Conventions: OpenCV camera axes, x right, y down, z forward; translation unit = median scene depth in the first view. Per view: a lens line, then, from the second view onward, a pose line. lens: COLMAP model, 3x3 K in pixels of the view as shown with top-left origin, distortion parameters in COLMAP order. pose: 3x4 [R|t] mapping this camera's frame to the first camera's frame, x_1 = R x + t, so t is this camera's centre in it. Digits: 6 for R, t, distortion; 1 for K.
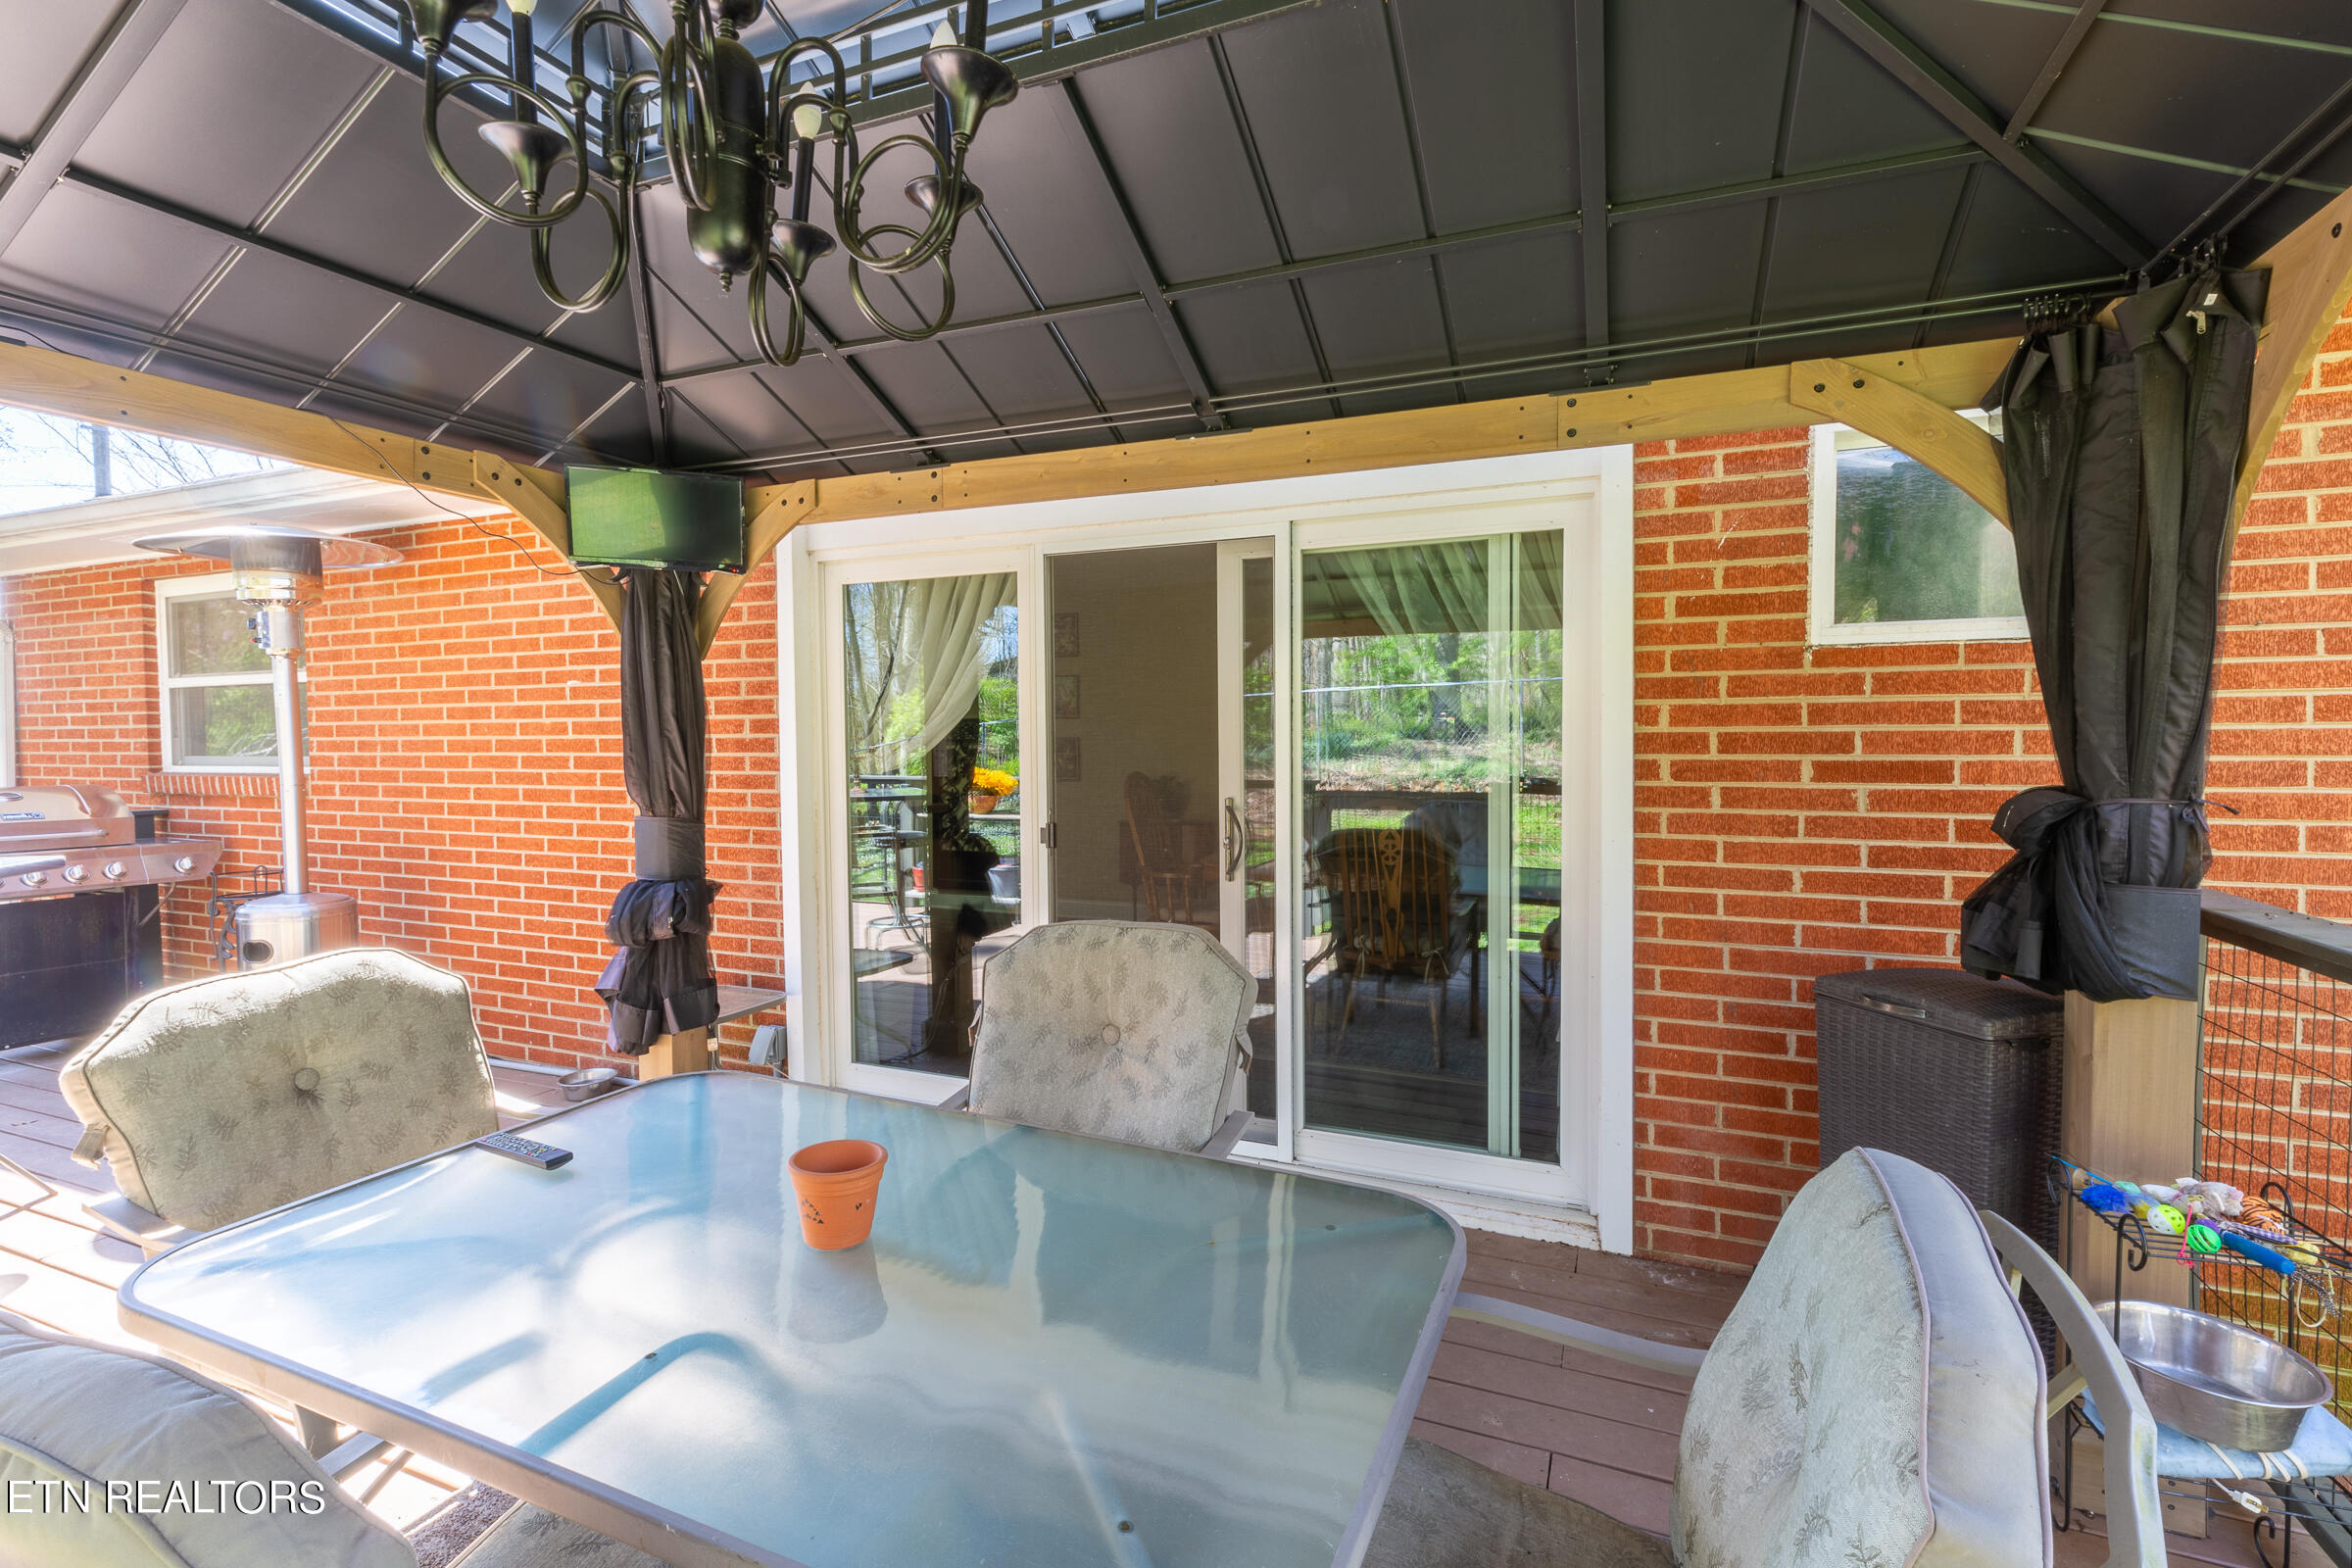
lens RADIAL K [[1046.7, 0, 1176.0], [0, 1046.7, 784.0], [0, 0, 1]] dist [0.024809, 0.000090]
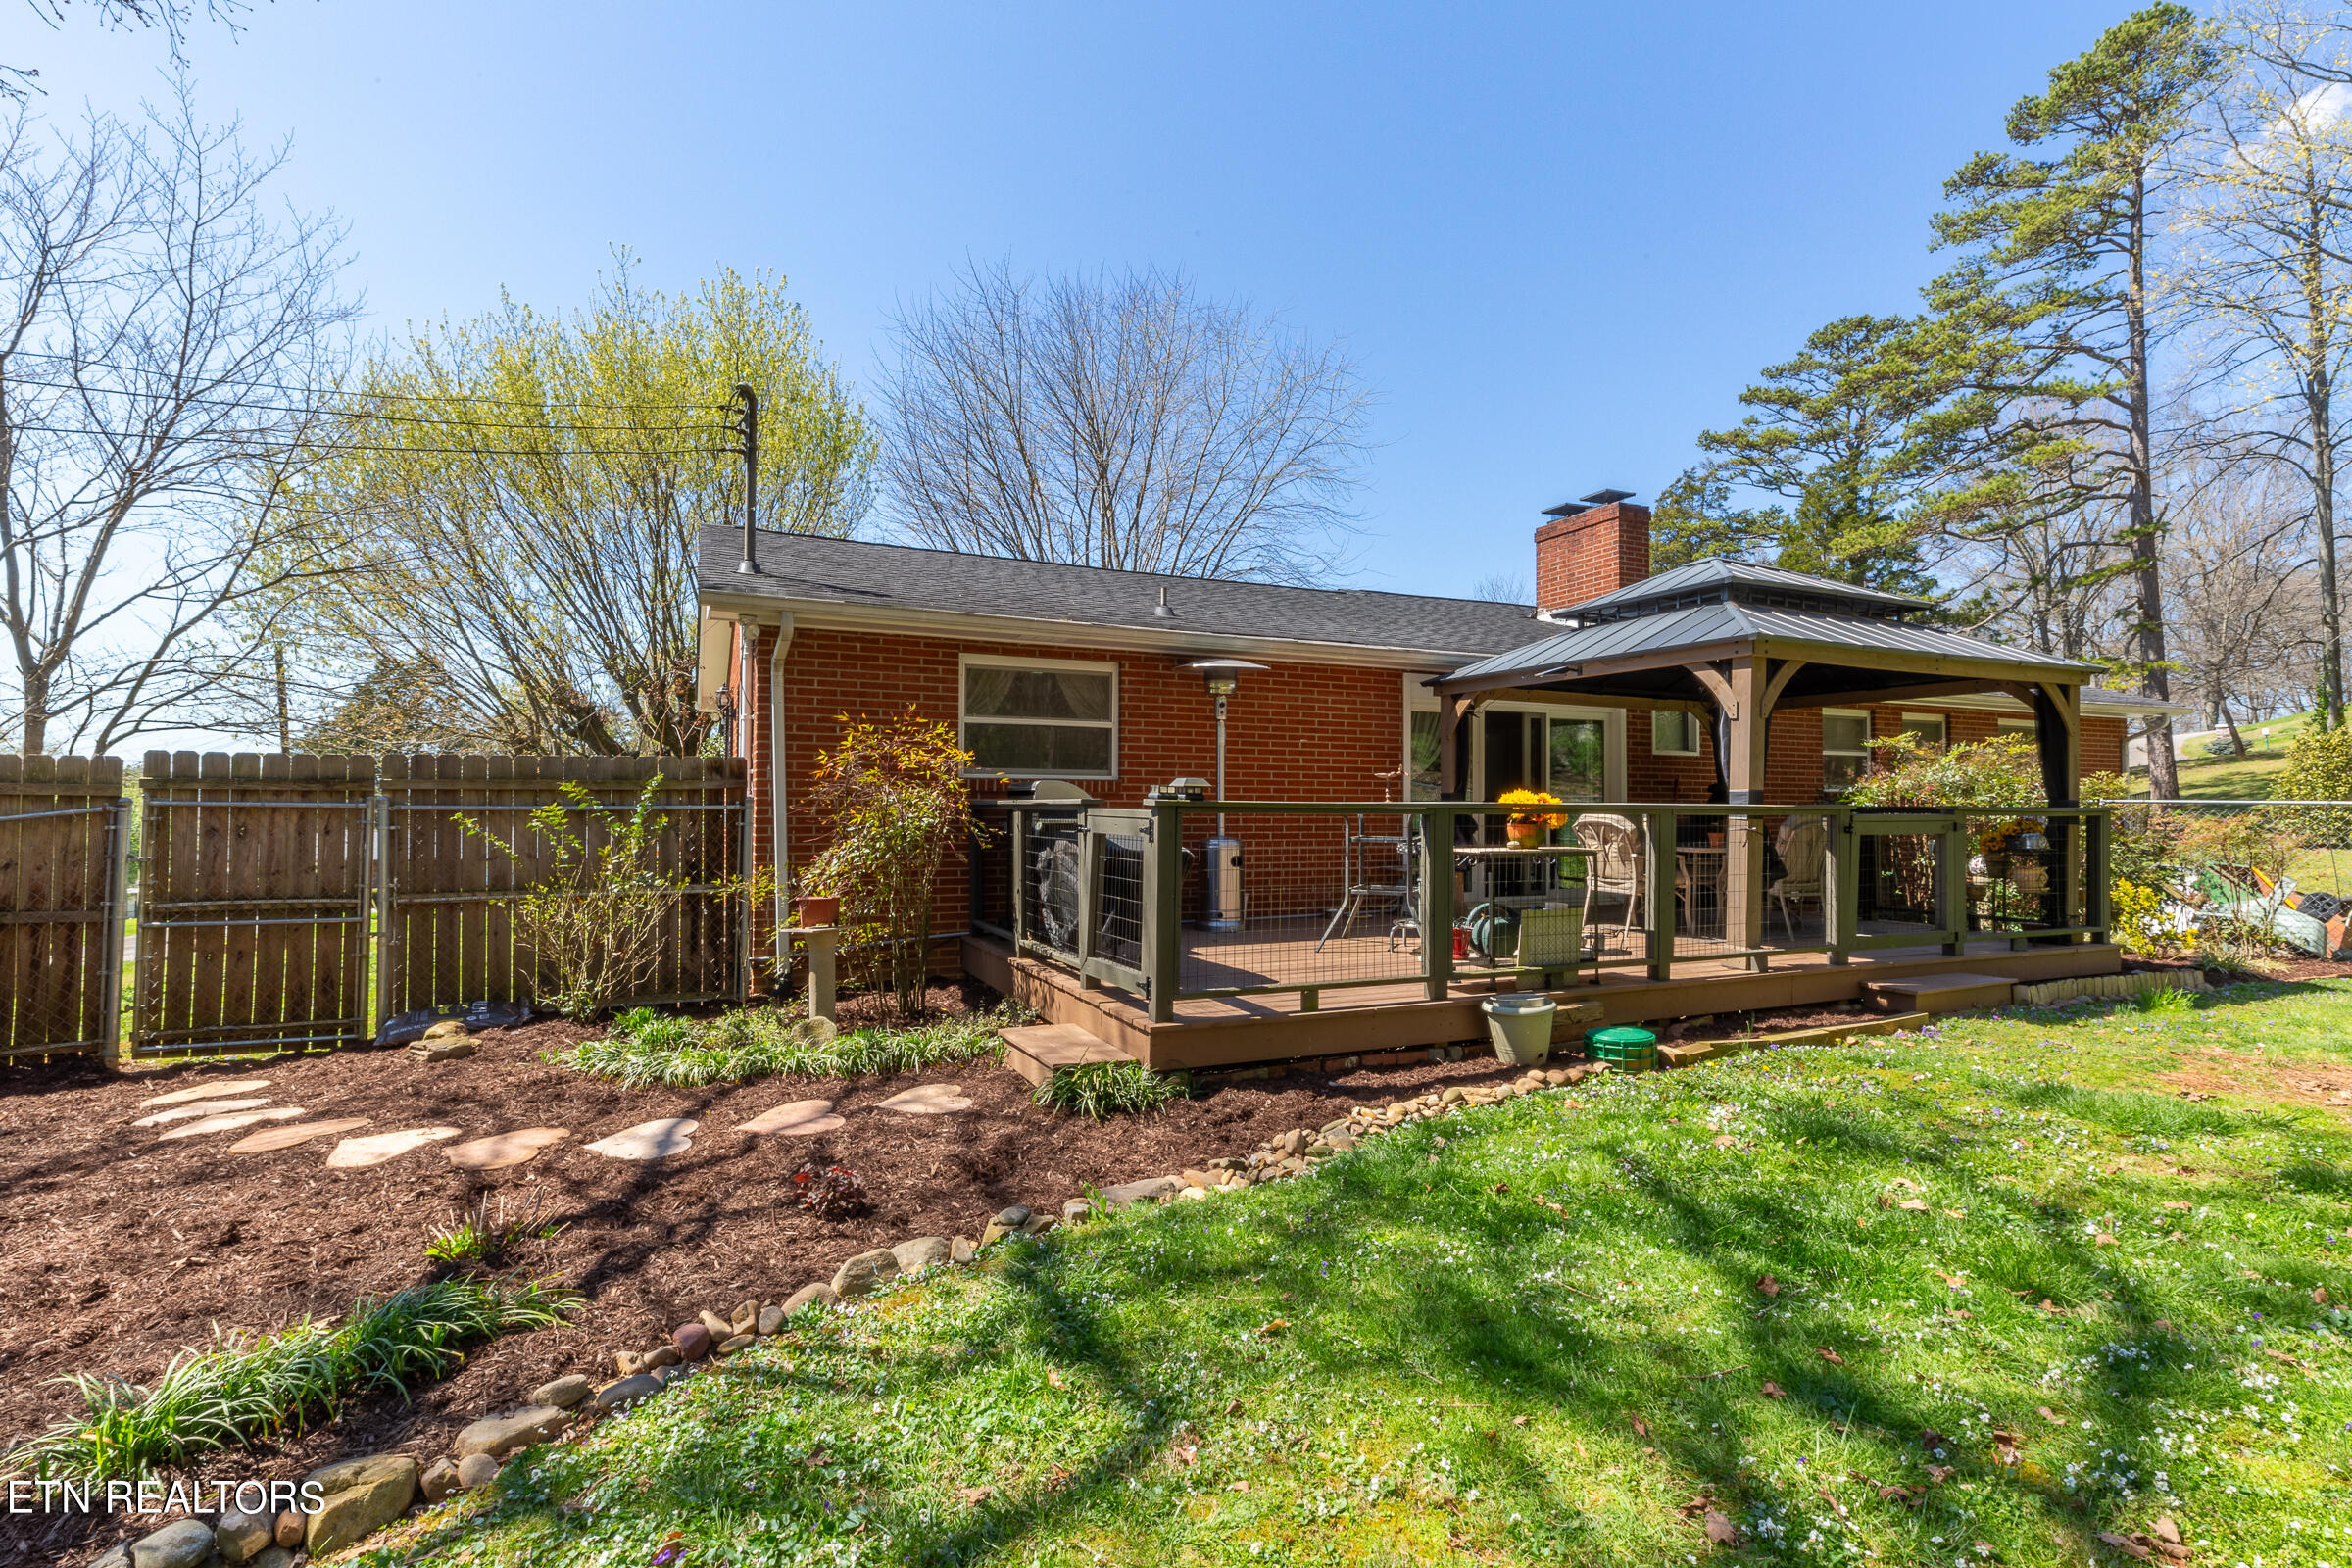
lens RADIAL K [[1108.3, 0, 1185.8], [0, 1108.3, 794.0], [0, 0, 1]] dist [0.002582, 0.000184]
pose [[0.674705, 0.013797, 0.737959, -2.983053], [0.022355, 0.998985, -0.039116, 0.124458], [-0.737749, 0.042889, 0.673711, -0.451645]]
